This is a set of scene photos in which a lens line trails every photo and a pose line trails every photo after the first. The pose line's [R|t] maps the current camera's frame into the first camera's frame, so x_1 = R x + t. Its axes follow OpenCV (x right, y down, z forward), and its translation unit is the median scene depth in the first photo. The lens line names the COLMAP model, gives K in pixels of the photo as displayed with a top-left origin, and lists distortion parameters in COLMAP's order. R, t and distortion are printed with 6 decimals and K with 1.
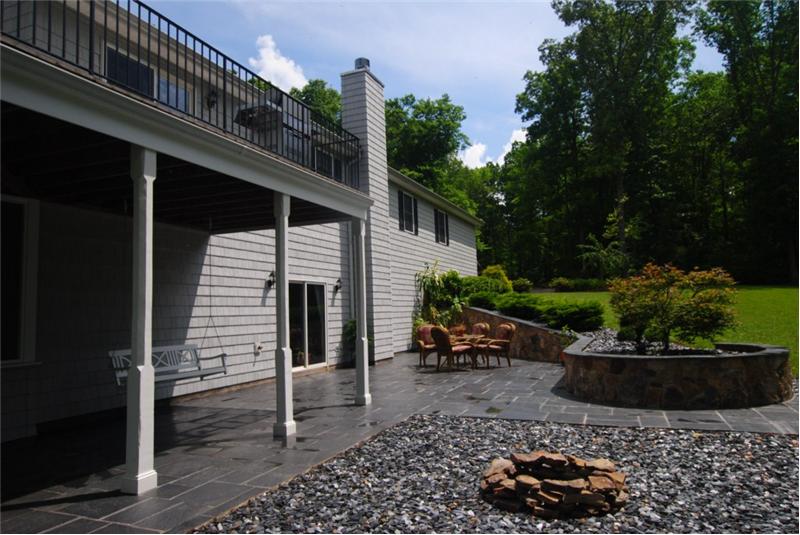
lens RADIAL K [[547.4, 0, 401.3], [0, 547.4, 267.2], [0, 0, 1]] dist [-0.002657, 0.001668]
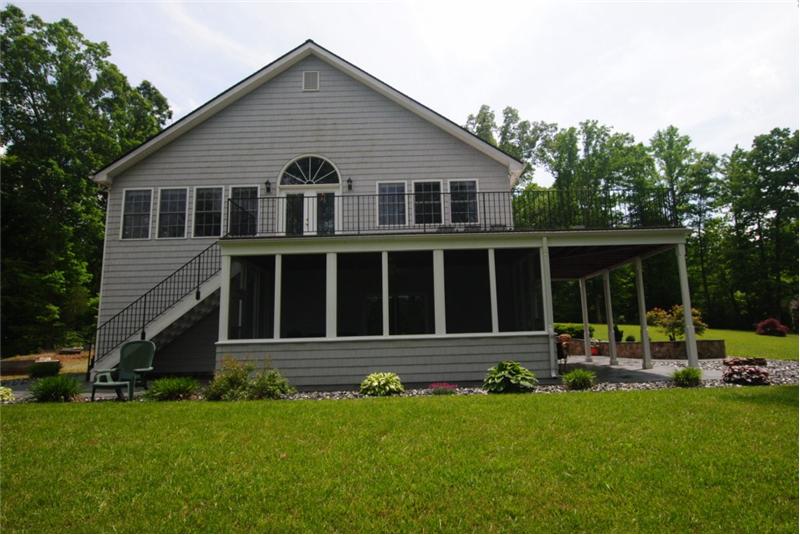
lens RADIAL K [[485.5, 0, 407.9], [0, 485.5, 267.3], [0, 0, 1]] dist [-0.012149, 0.004360]
pose [[0.920585, 0.073109, 0.383637, -0.301804], [-0.040757, 0.994943, -0.091801, 0.014836], [-0.388409, 0.068875, 0.918910, -0.110702]]
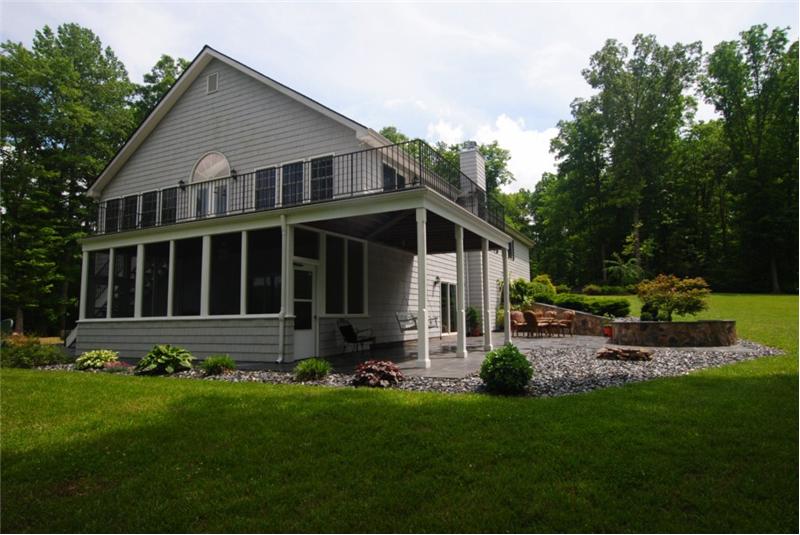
lens RADIAL K [[485.5, 0, 401.1], [0, 485.5, 265.4], [0, 0, 1]] dist [-0.012149, 0.004360]
pose [[0.997853, 0.013278, -0.064130, -0.065318], [-0.014633, 0.999678, -0.020710, 0.002021], [0.063835, 0.021604, 0.997727, -0.141752]]
